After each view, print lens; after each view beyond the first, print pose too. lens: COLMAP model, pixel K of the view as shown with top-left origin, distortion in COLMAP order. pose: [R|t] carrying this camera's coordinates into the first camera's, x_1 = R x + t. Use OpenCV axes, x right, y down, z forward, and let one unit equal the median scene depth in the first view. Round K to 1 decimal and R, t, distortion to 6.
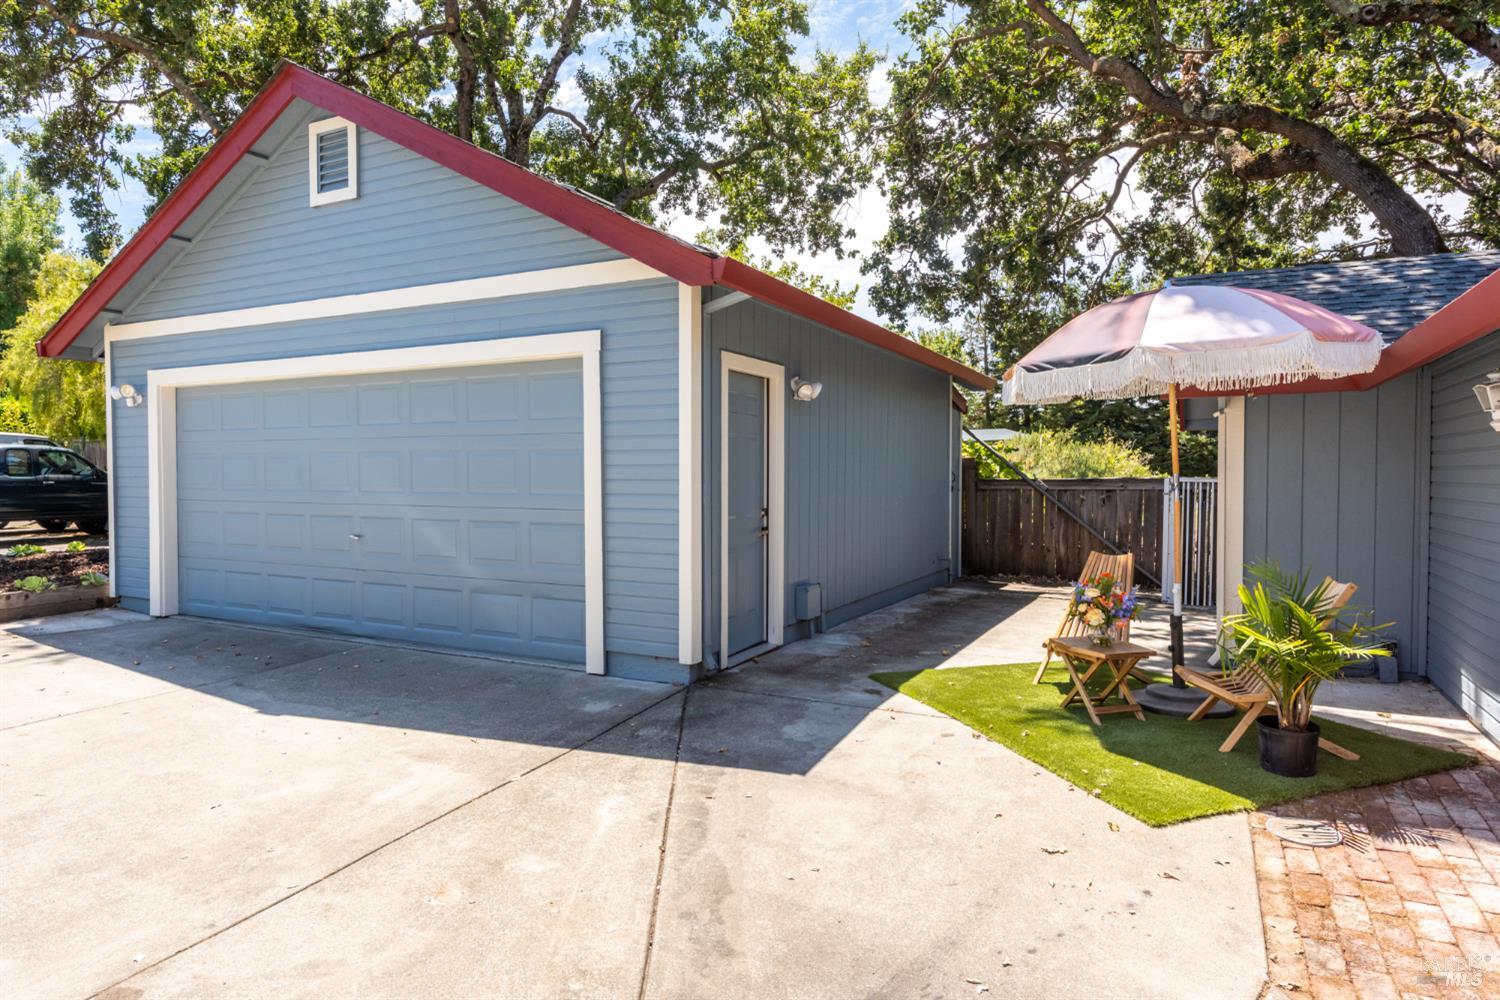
lens RADIAL K [[895.2, 0, 750.0], [0, 895.2, 500.0], [0, 0, 1]] dist [0.003869, 0.000811]
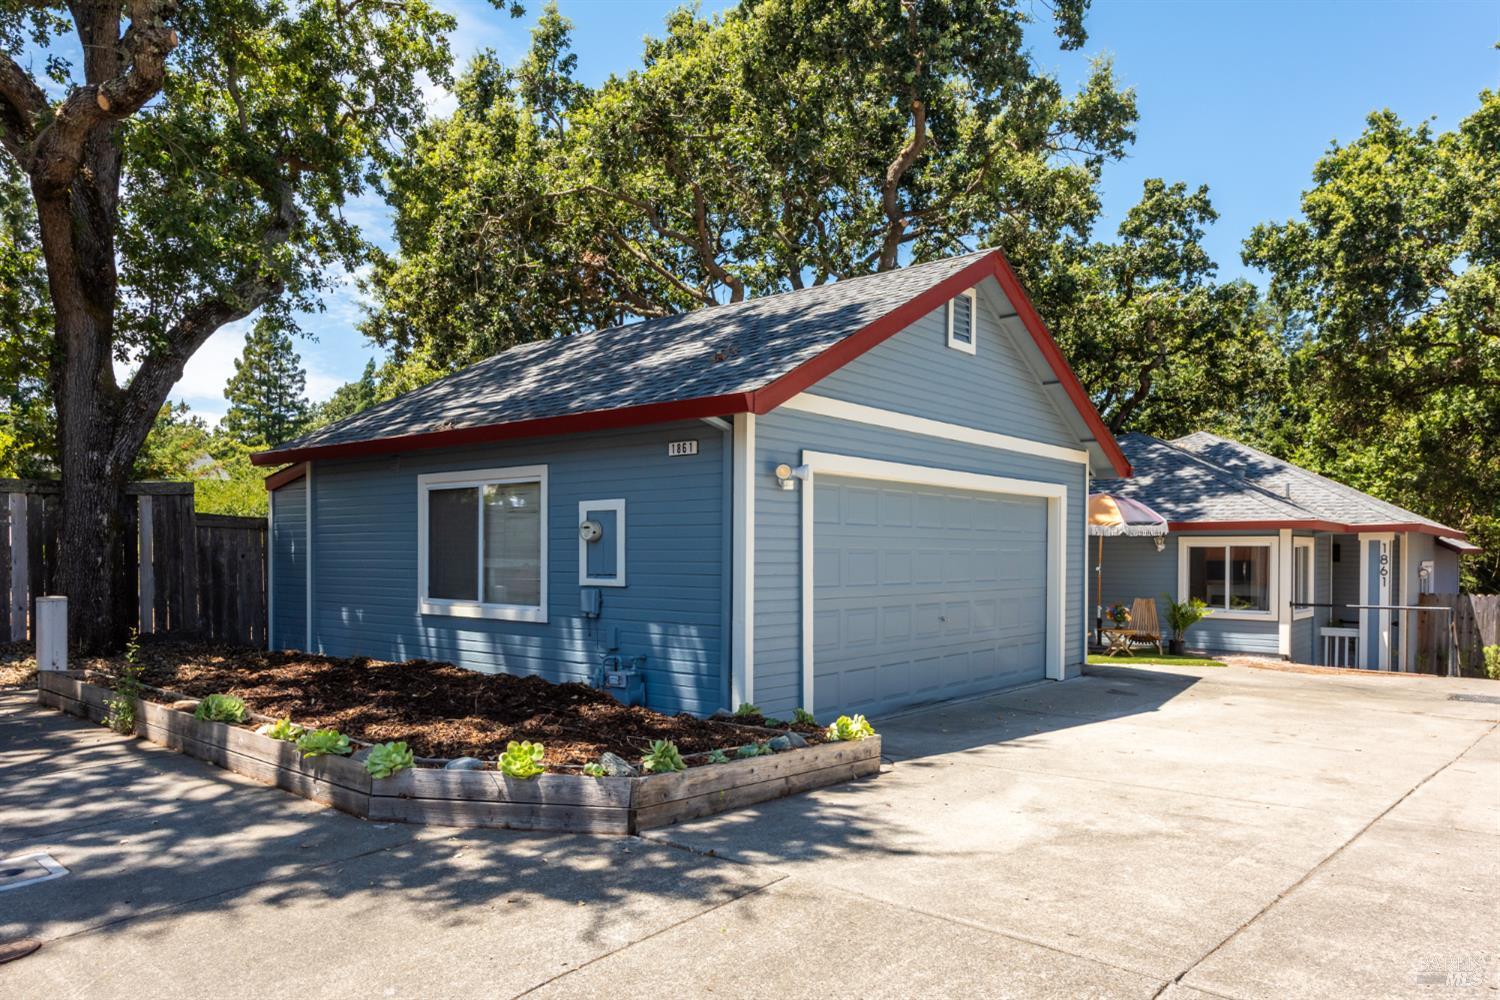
lens RADIAL K [[1014.2, 0, 744.0], [0, 1014.2, 576.3], [0, 0, 1]] dist [0.015308, -0.000444]
pose [[0.216784, -0.017878, 0.976056, -1.937654], [0.033180, 0.999390, 0.010936, -0.044315], [-0.975656, 0.030015, 0.217245, 1.009260]]
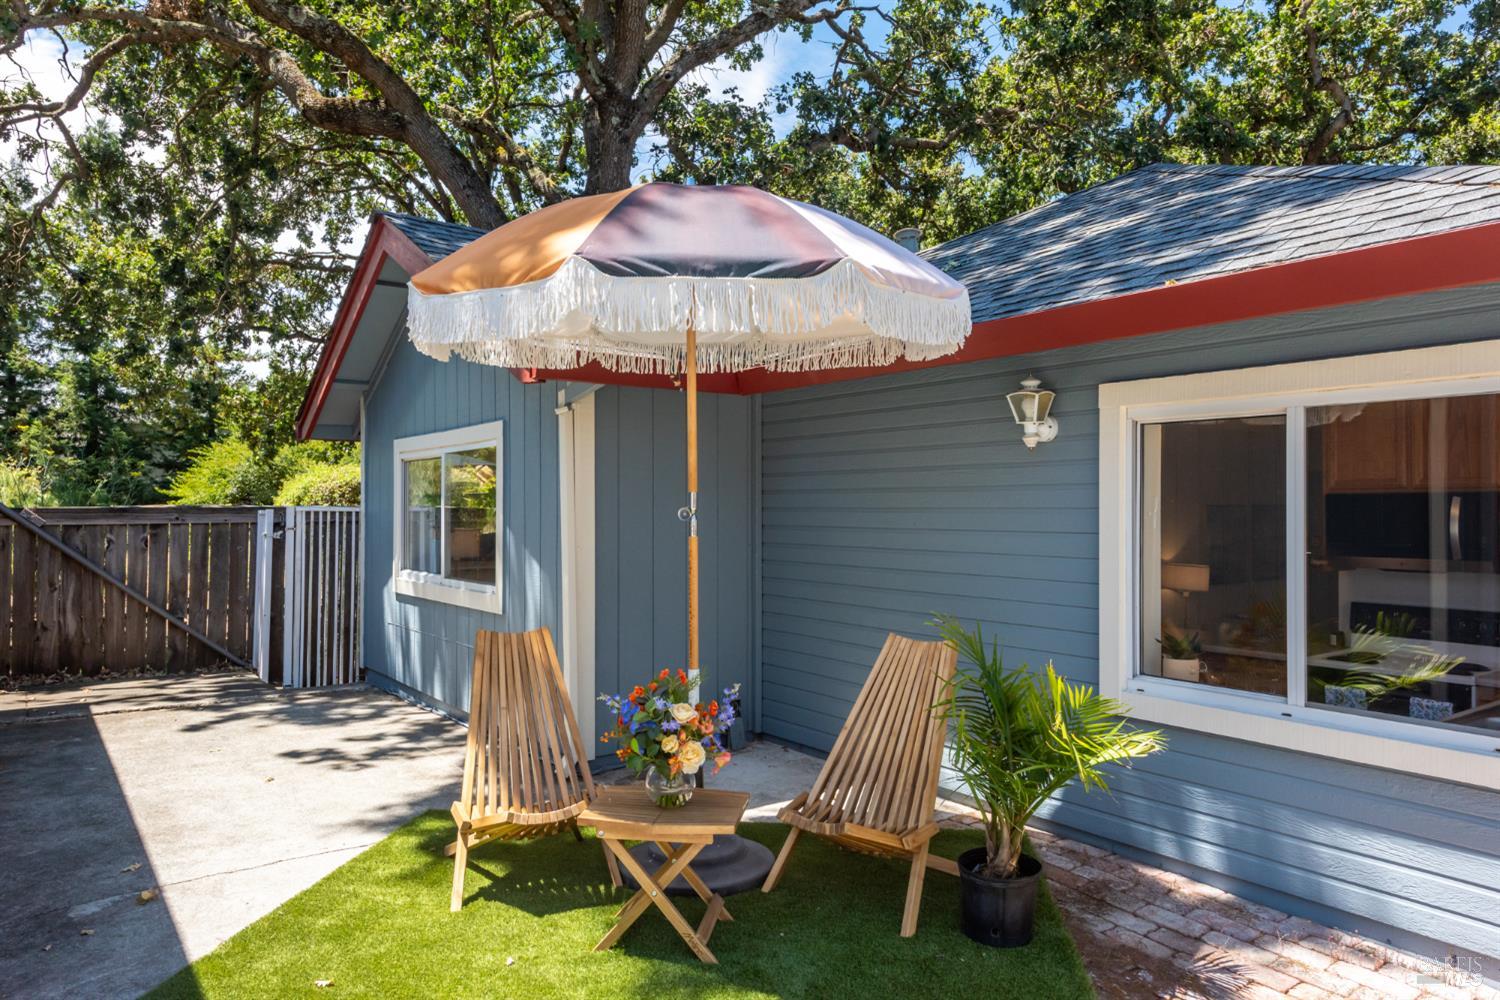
lens RADIAL K [[985.1, 0, 750.0], [0, 985.1, 500.0], [0, 0, 1]] dist [0.020206, 0.000591]
pose [[0.443047, 0.008963, 0.896454, -0.089005], [0.022774, 0.999515, -0.021249, -0.006322], [-0.896209, 0.029831, 0.442628, 0.494149]]
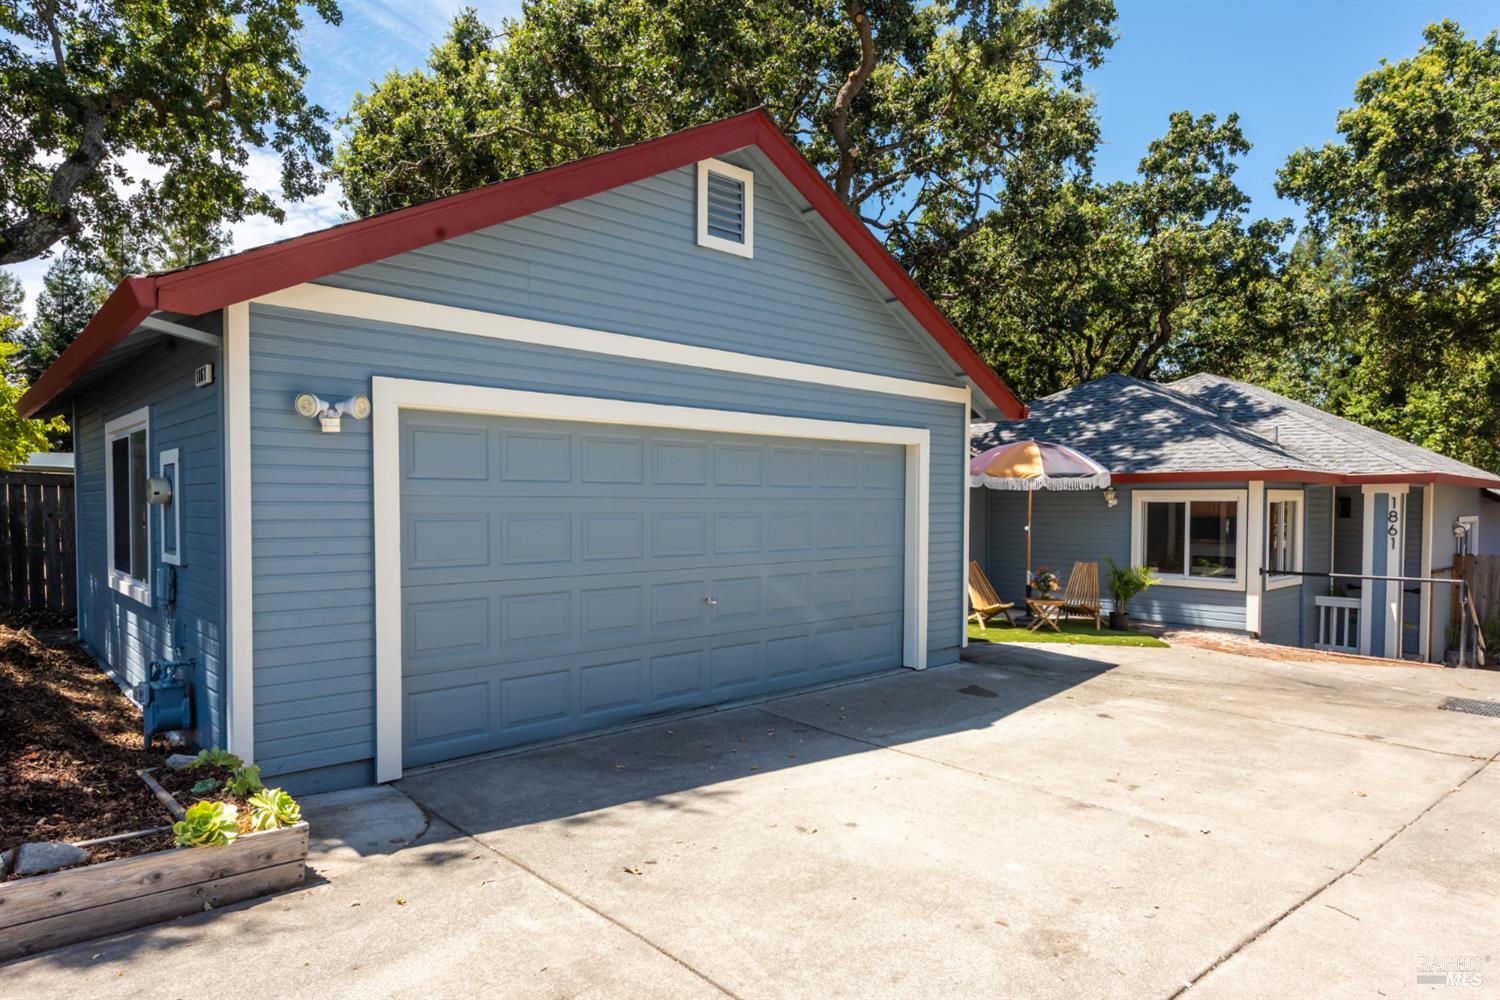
lens RADIAL K [[880.8, 0, 756.8], [0, 880.8, 534.4], [0, 0, 1]] dist [0.025863, -0.011767]
pose [[0.336620, -0.031386, 0.941117, -1.363212], [0.033293, 0.999216, 0.021415, -0.051041], [-0.941052, 0.024124, 0.337401, 0.666378]]
